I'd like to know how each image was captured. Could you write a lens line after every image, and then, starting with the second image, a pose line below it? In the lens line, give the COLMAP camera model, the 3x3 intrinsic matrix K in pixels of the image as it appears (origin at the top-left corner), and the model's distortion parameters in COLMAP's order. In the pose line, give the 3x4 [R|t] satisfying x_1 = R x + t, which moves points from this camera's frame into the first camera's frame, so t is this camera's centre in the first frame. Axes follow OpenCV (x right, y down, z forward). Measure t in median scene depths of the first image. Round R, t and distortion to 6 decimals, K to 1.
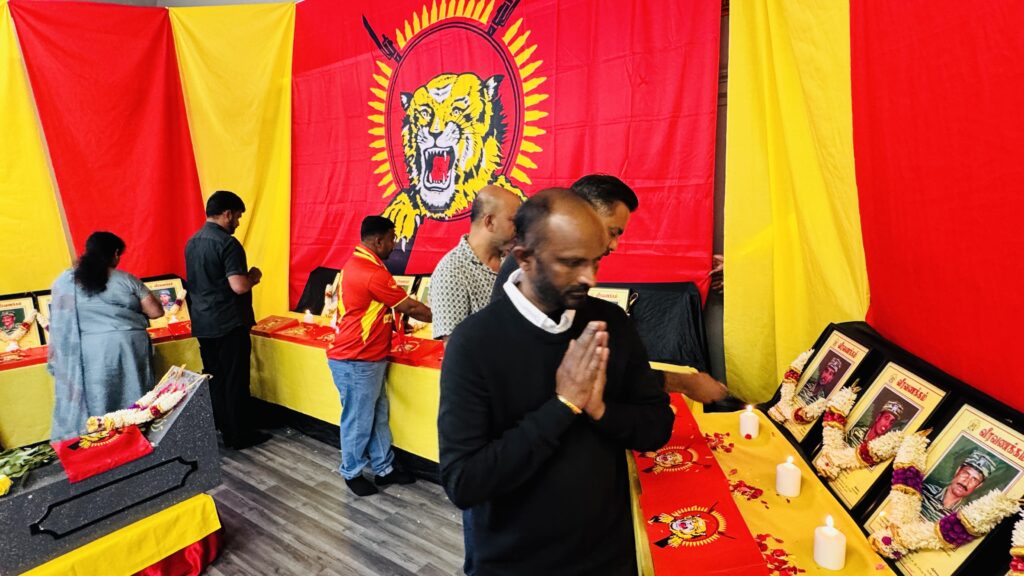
lens RADIAL K [[519.9, 0, 516.3], [0, 519.9, 295.0], [0, 0, 1]] dist [-0.014552, 0.007874]
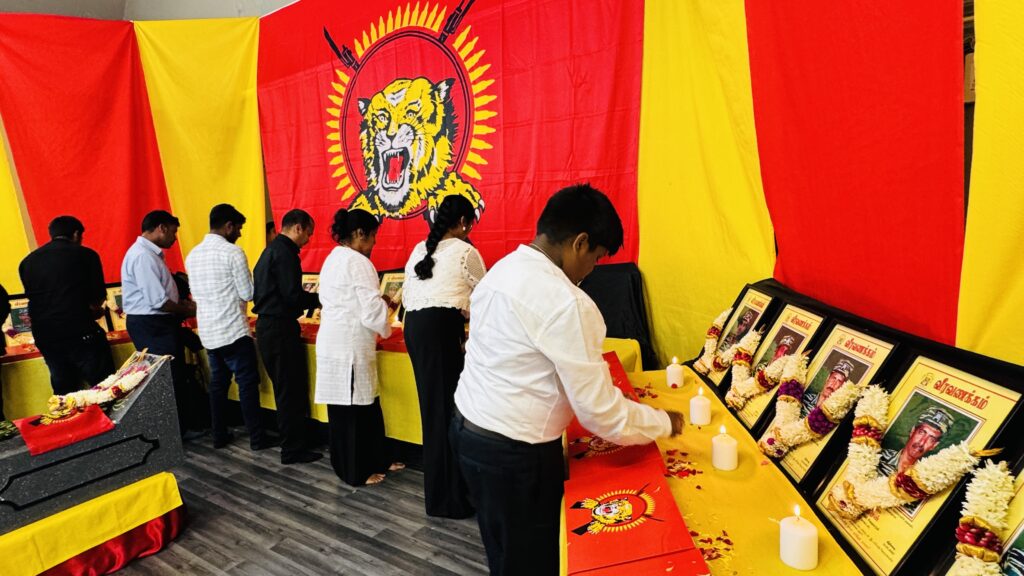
lens RADIAL K [[519.9, 0, 507.9], [0, 519.9, 291.0], [0, 0, 1]] dist [-0.014552, 0.007874]
pose [[0.998947, -0.025212, 0.038339, 0.032330], [0.026802, 0.998778, -0.041528, 0.057925], [-0.037245, 0.042512, 0.998401, -0.046623]]
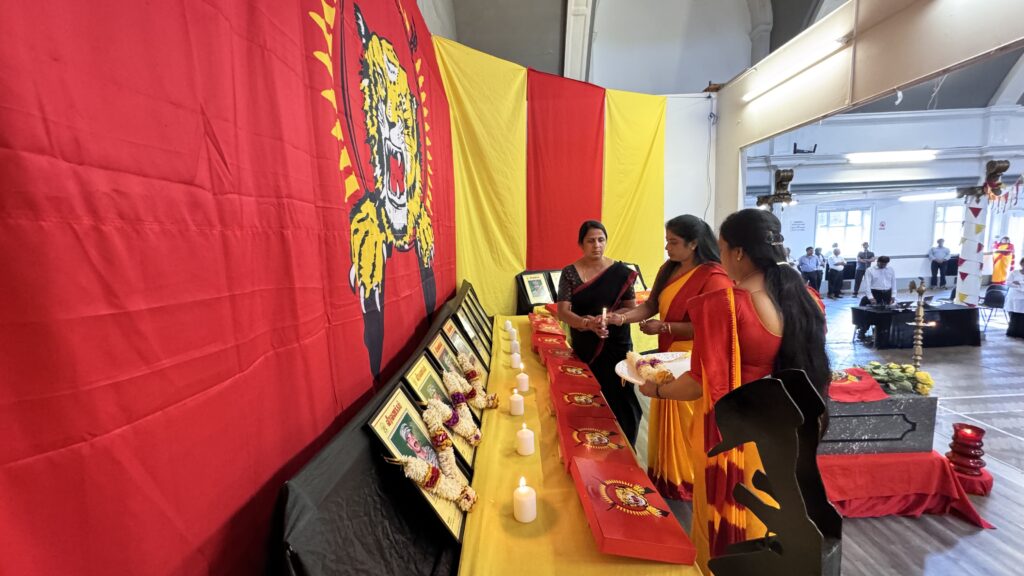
lens RADIAL K [[404.8, 0, 527.3], [0, 404.8, 289.5], [0, 0, 1]] dist [-0.001716, 0.000702]
pose [[-0.605095, -0.058920, 0.793970, -0.790368], [0.173706, 0.963462, 0.203881, -0.202748], [-0.776973, 0.261285, -0.572751, 1.390259]]
